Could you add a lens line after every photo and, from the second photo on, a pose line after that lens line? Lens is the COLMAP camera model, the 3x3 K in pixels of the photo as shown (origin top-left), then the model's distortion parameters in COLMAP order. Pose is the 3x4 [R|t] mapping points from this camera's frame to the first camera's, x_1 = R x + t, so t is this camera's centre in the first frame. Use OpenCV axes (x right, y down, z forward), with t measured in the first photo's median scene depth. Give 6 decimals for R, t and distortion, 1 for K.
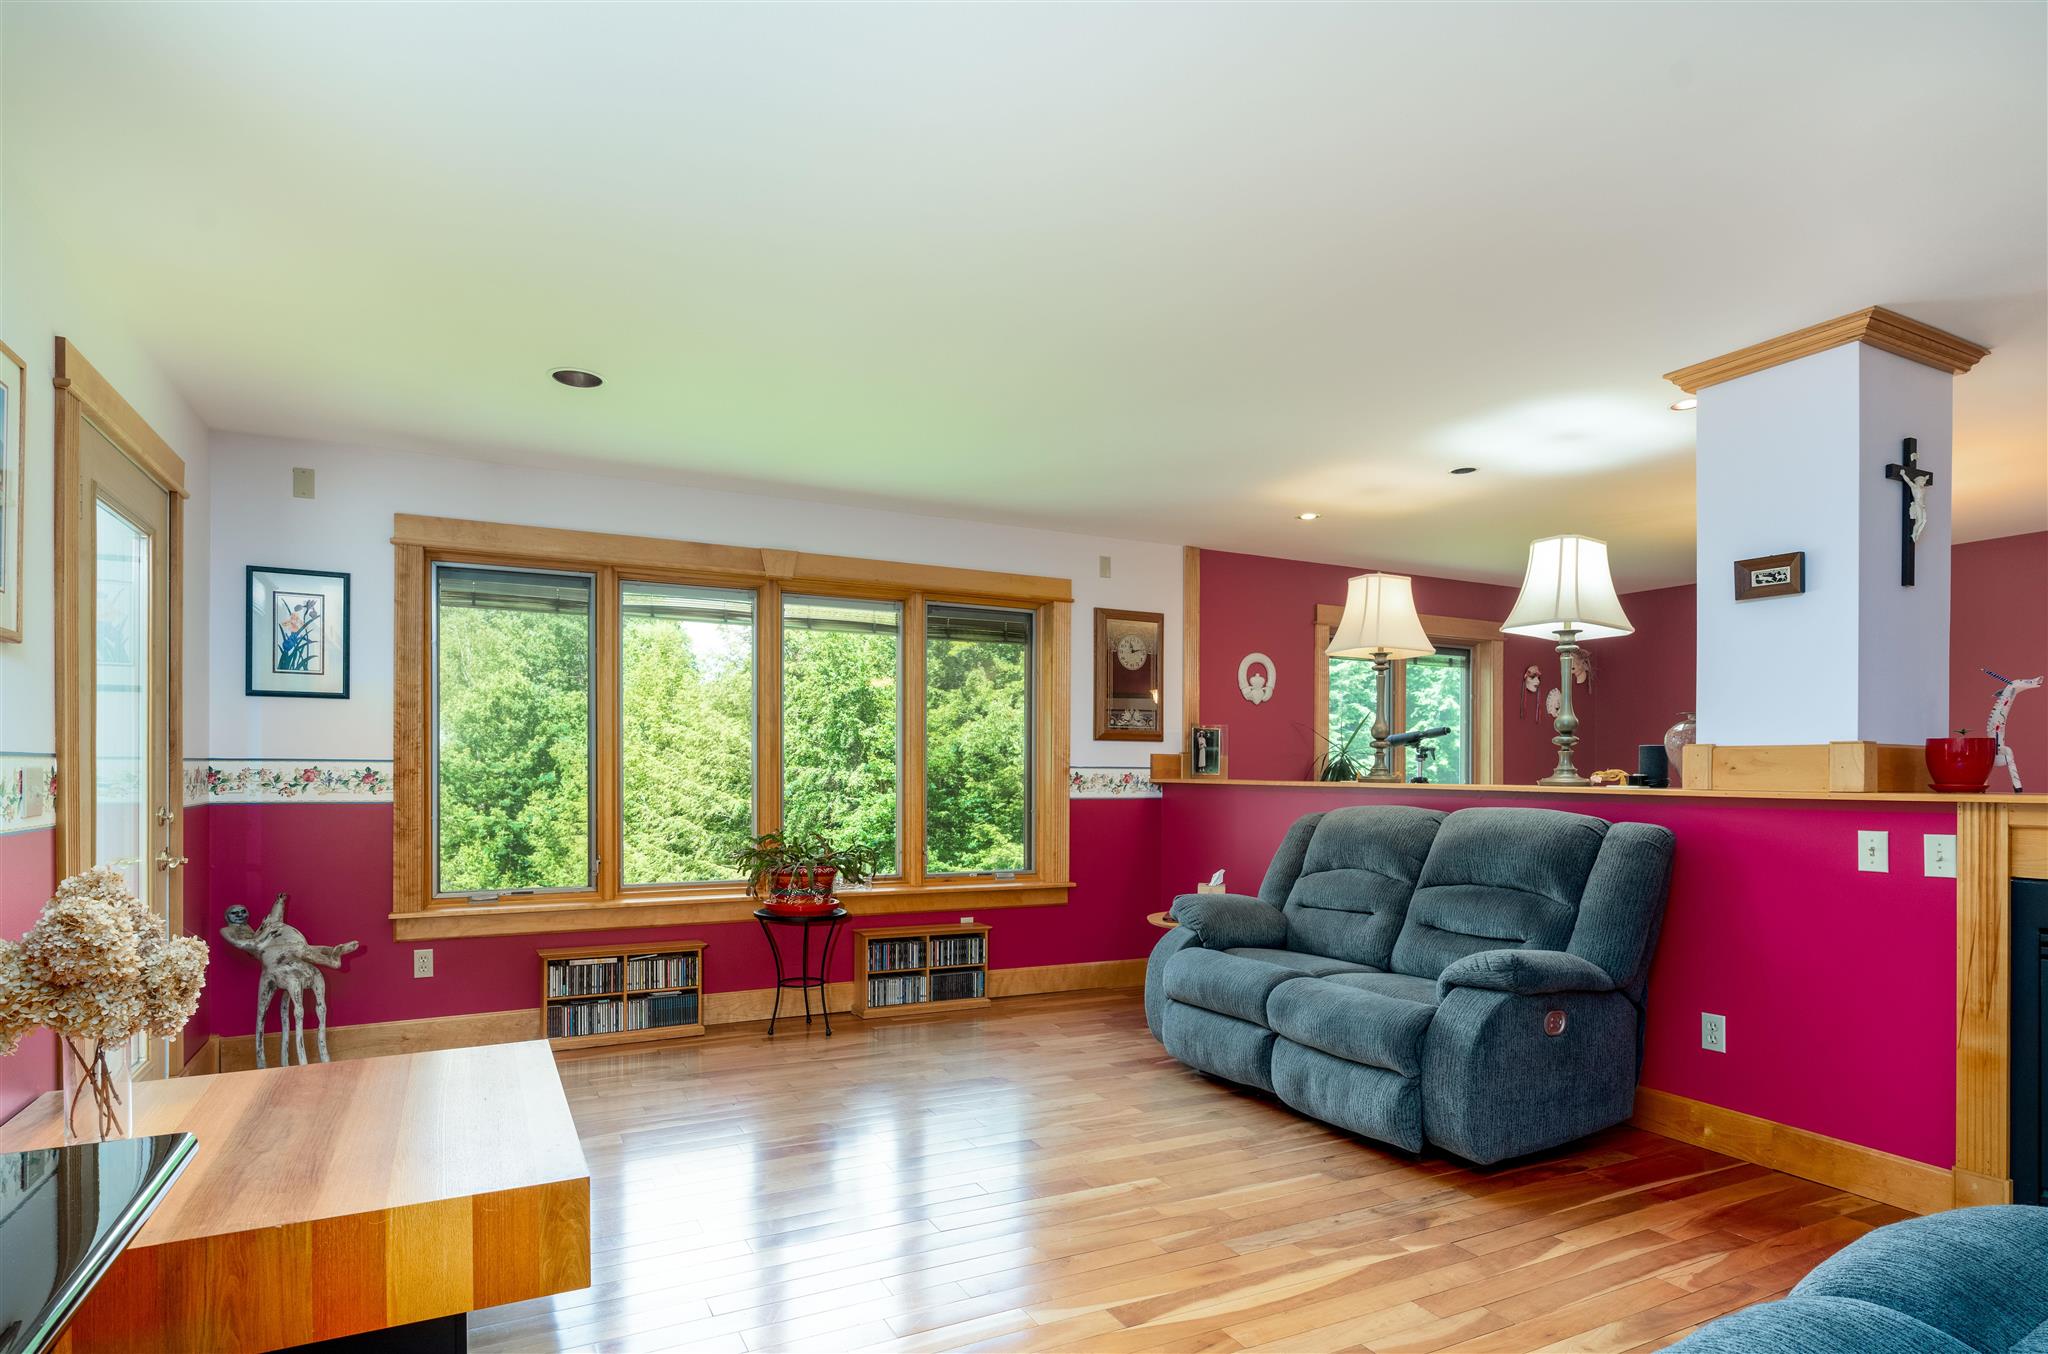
lens RADIAL K [[1028.9, 0, 952.7], [0, 1028.9, 784.3], [0, 0, 1]] dist [-0.011662, 0.001615]
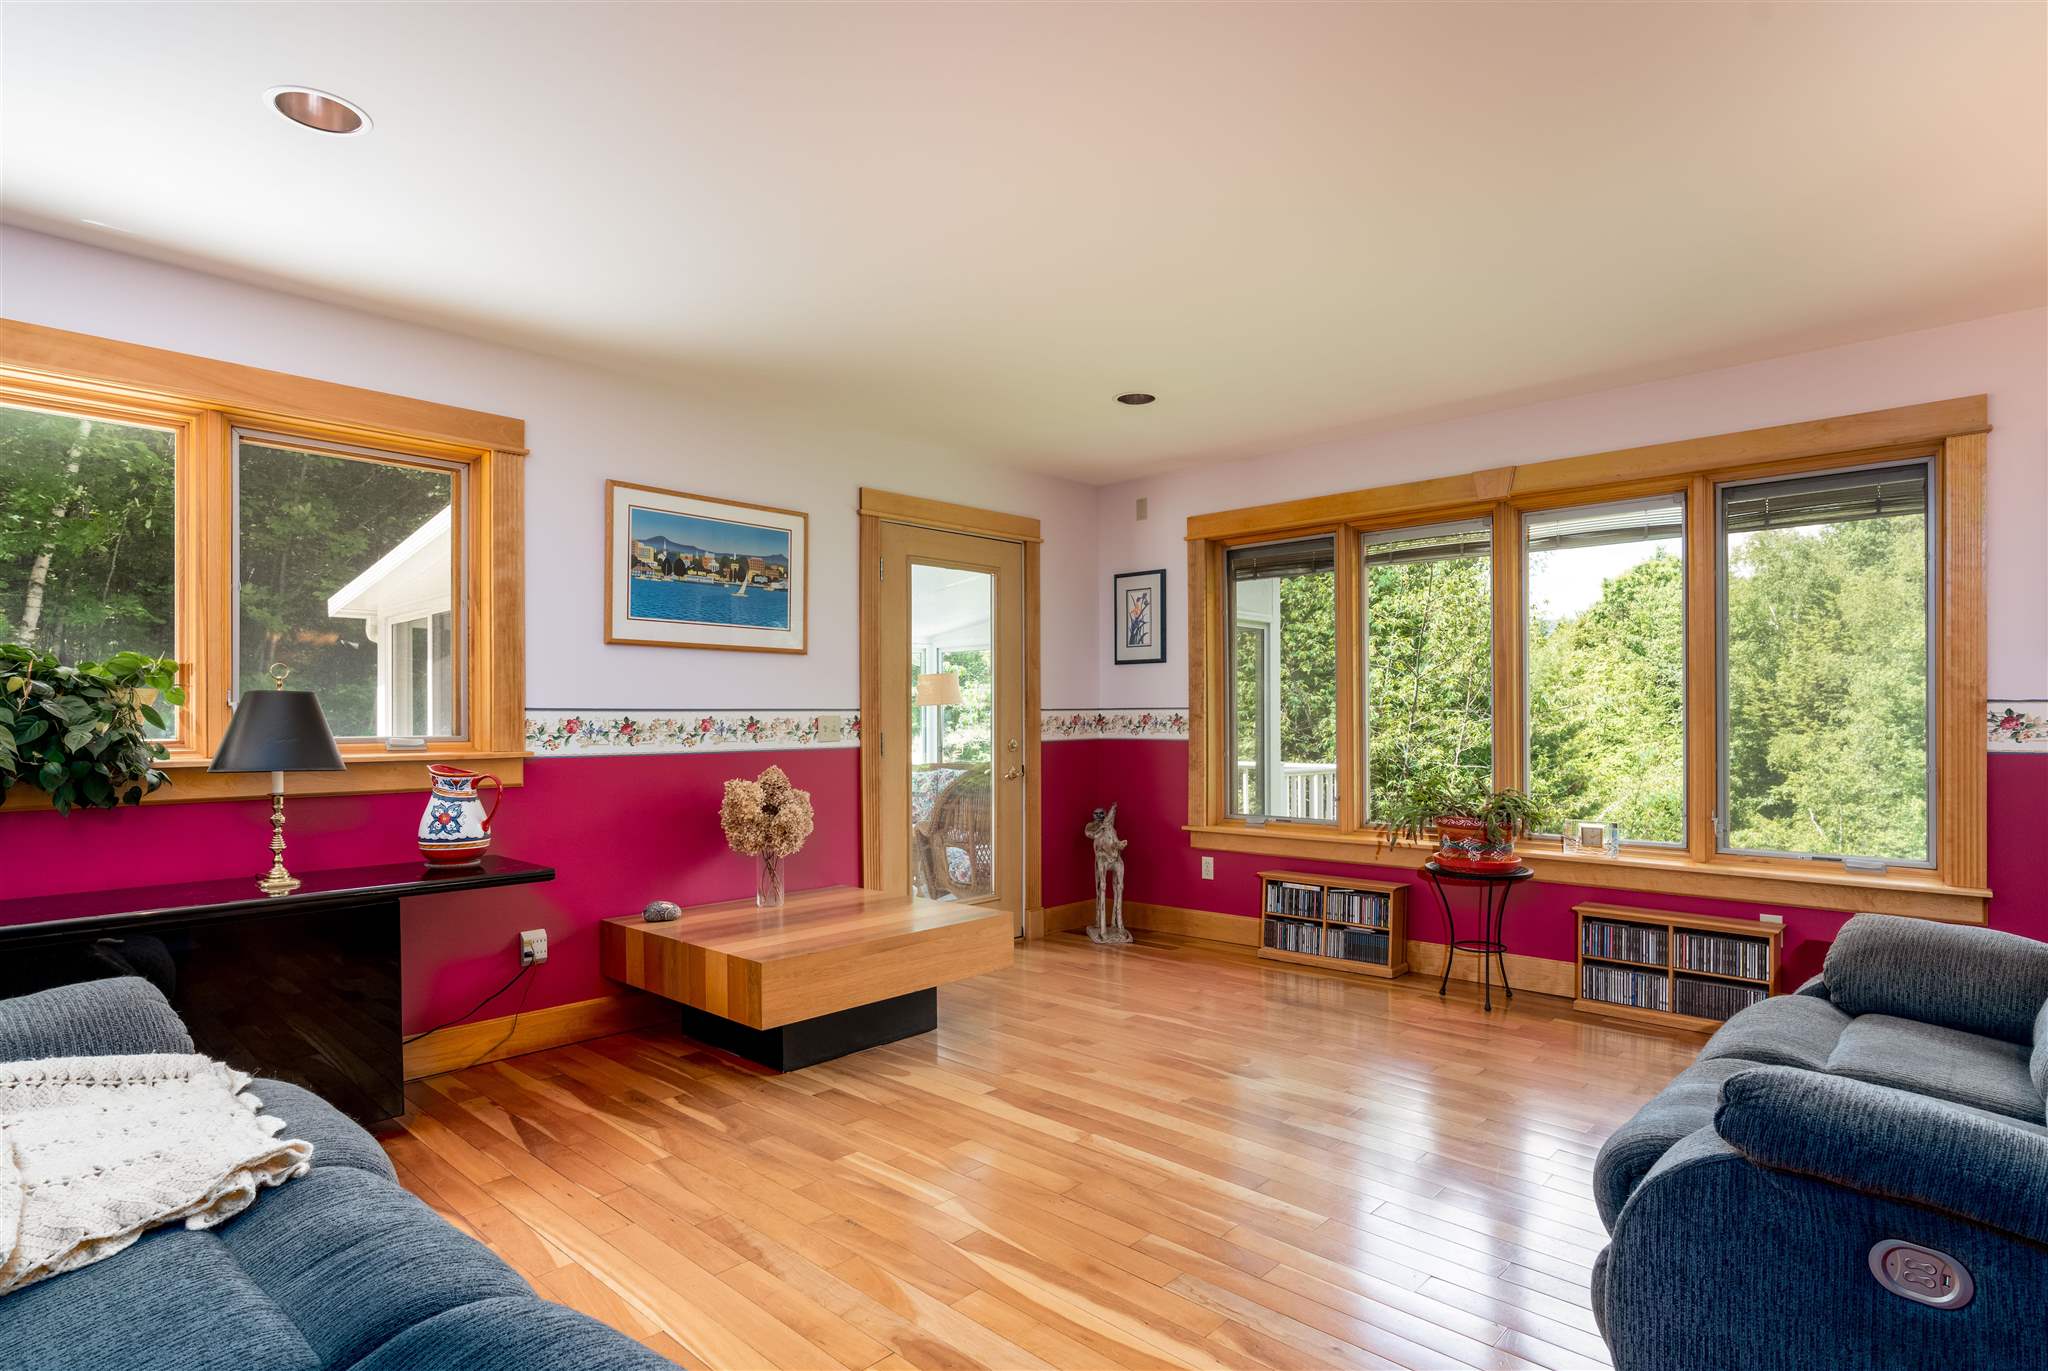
lens RADIAL K [[1028.9, 0, 1015.3], [0, 1028.9, 721.0], [0, 0, 1]] dist [-0.011662, 0.001615]
pose [[0.388948, -0.002053, -0.921257, 0.510061], [-0.003187, 0.999989, -0.003574, -0.001277], [0.921254, 0.004326, 0.388937, 0.262966]]
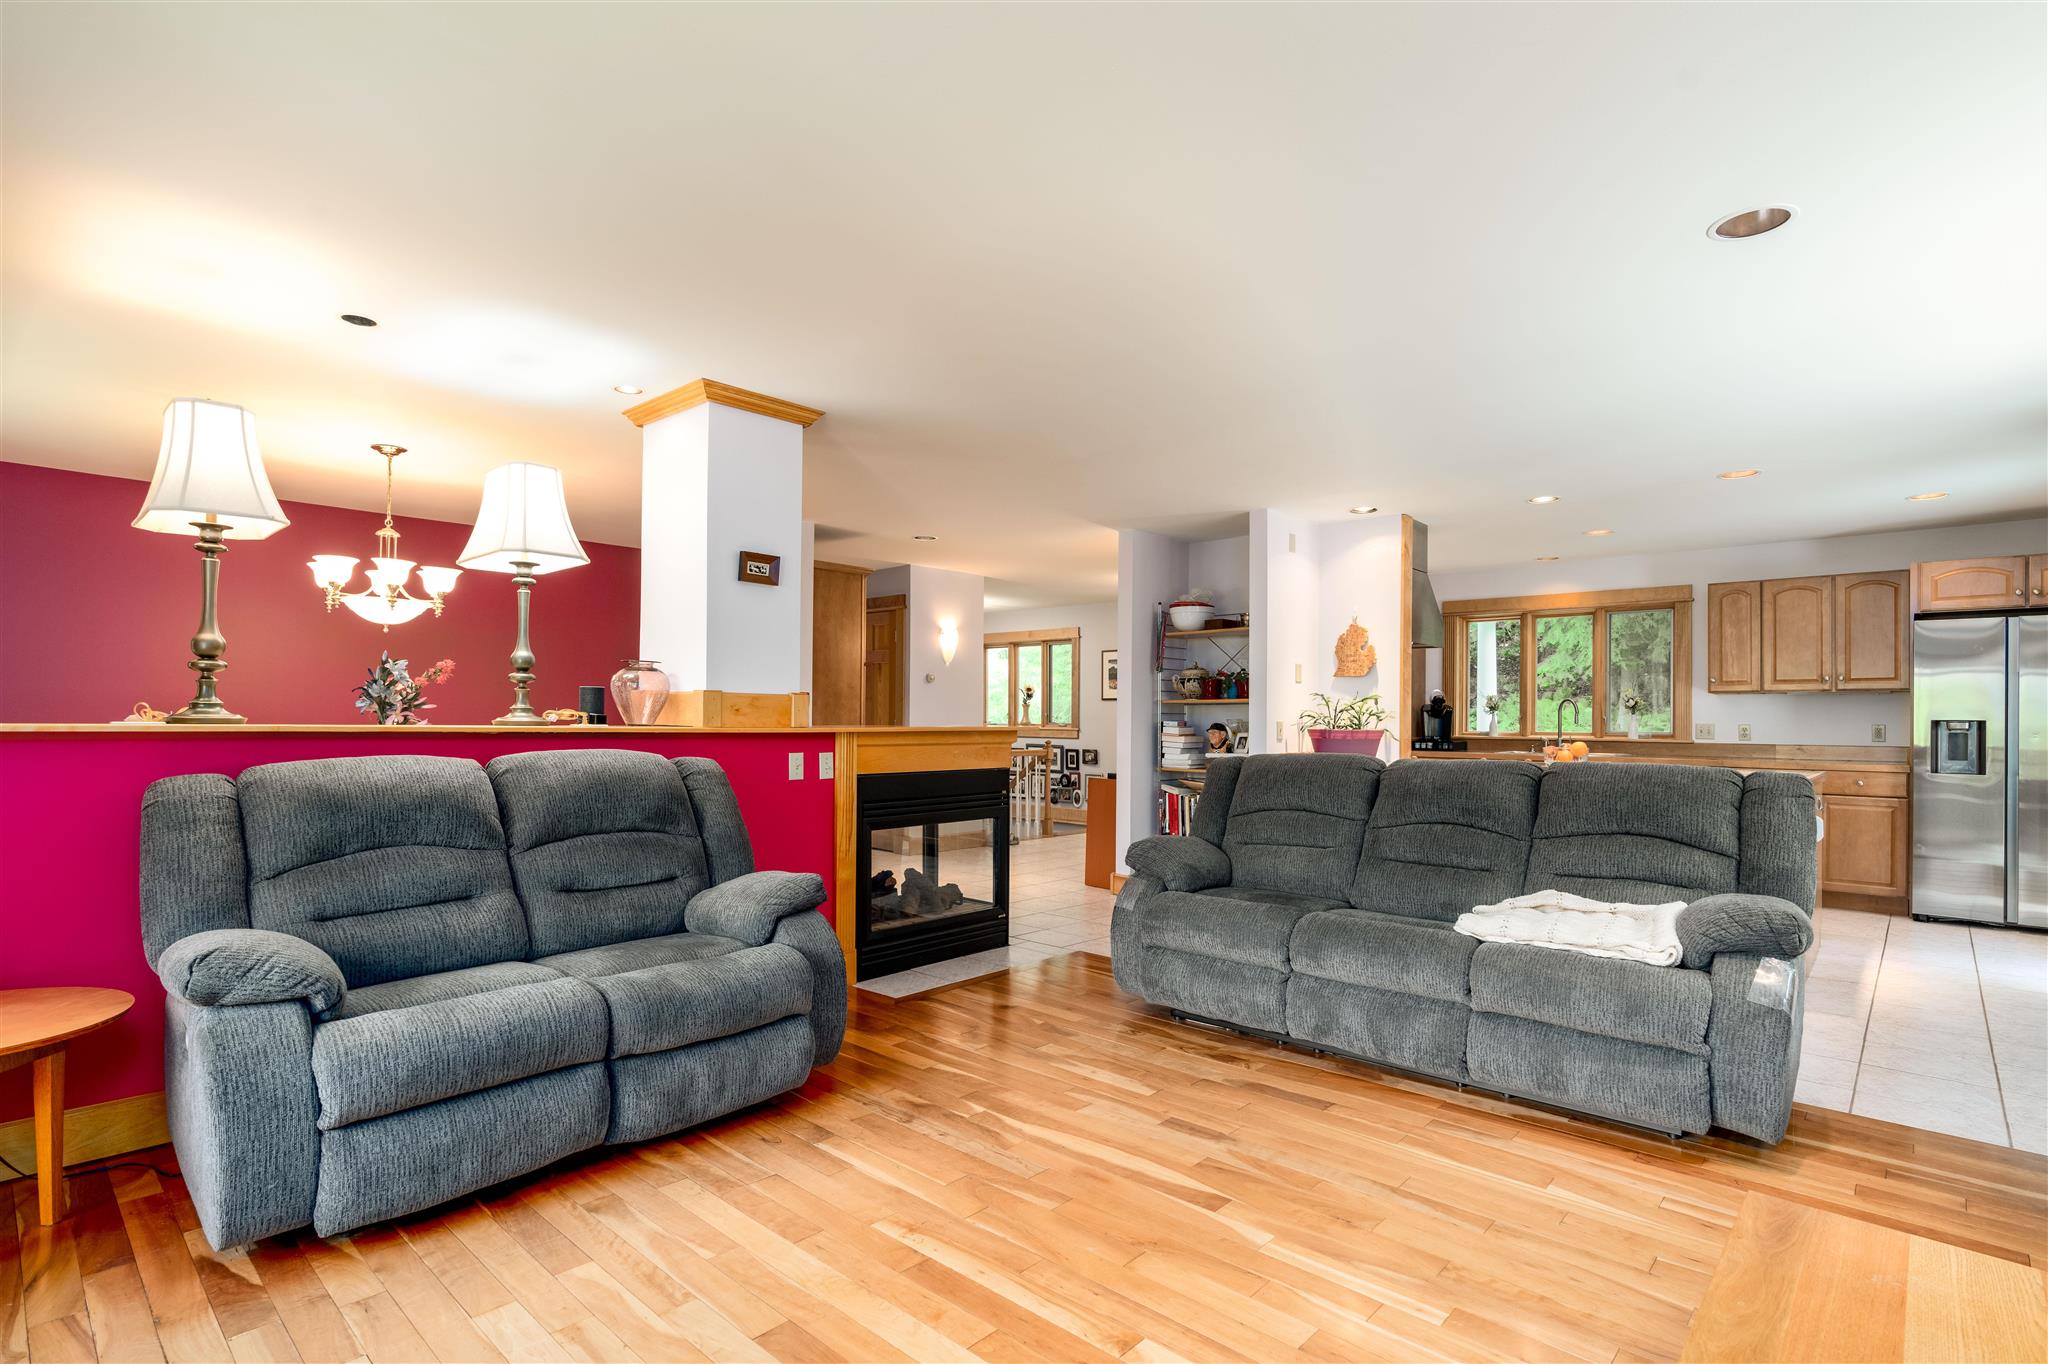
lens RADIAL K [[1028.9, 0, 1009.5], [0, 1028.9, 711.3], [0, 0, 1]] dist [-0.011662, 0.001615]
pose [[-0.377368, -0.003185, 0.926058, -0.681864], [-0.001444, 0.999995, 0.002851, -0.022301], [-0.926062, -0.000261, -0.377370, 1.412152]]
